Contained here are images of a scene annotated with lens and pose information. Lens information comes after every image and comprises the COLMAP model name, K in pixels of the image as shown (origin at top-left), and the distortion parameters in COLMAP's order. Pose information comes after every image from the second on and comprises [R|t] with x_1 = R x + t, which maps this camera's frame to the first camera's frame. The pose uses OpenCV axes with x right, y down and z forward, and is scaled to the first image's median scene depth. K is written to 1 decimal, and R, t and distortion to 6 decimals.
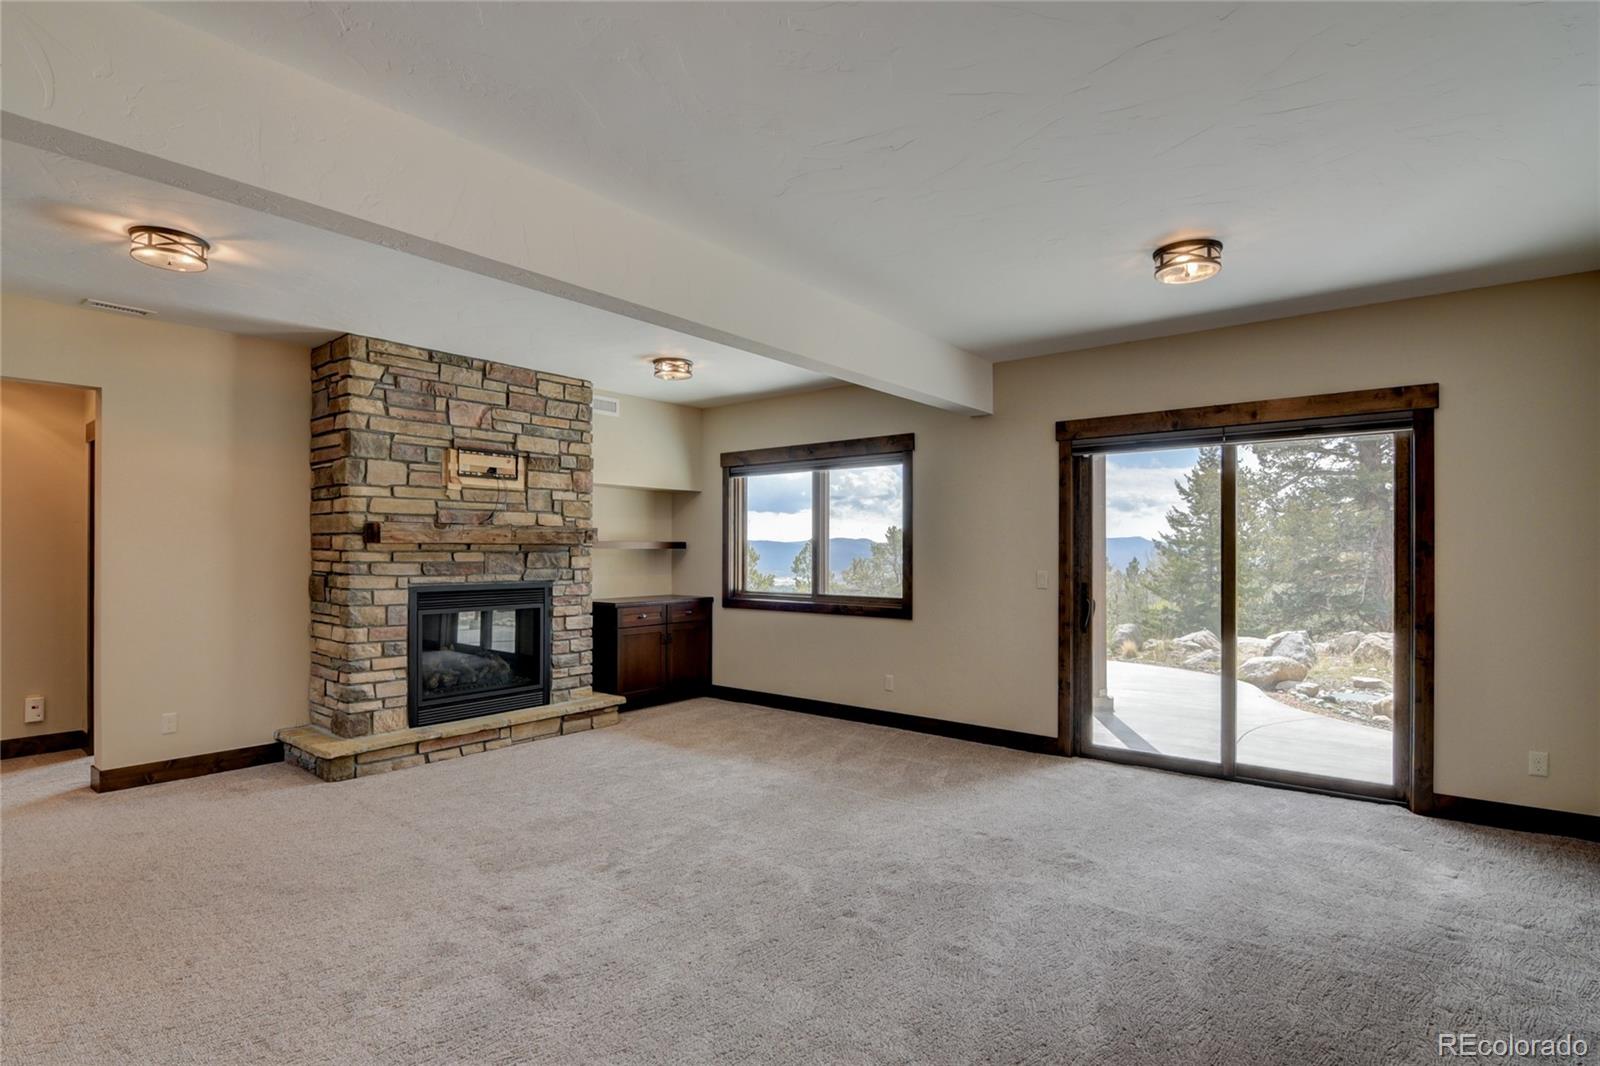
lens RADIAL K [[793.1, 0, 799.8], [0, 793.1, 554.7], [0, 0, 1]] dist [0.001347, -0.017430]
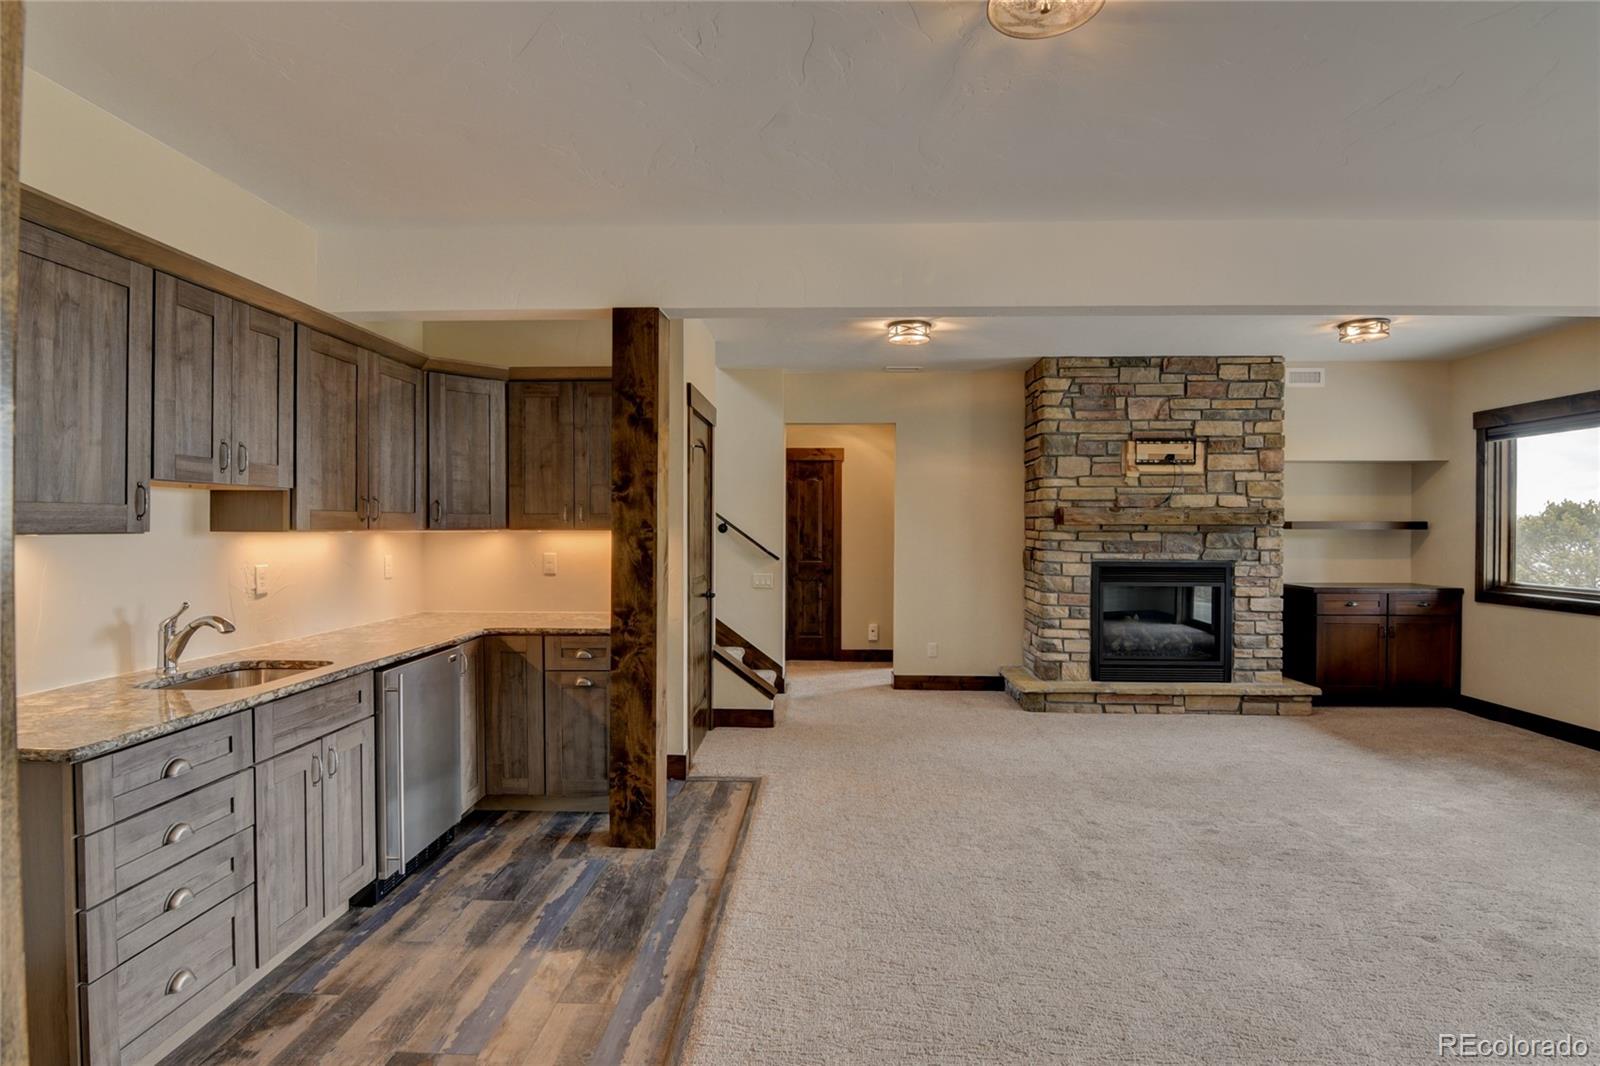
lens RADIAL K [[793.1, 0, 799.8], [0, 793.1, 554.7], [0, 0, 1]] dist [0.001347, -0.017430]
pose [[0.599308, 0.028611, -0.800007, 0.179195], [-0.006424, 0.999501, 0.030933, -0.003187], [0.800493, -0.013399, 0.599193, -0.054144]]
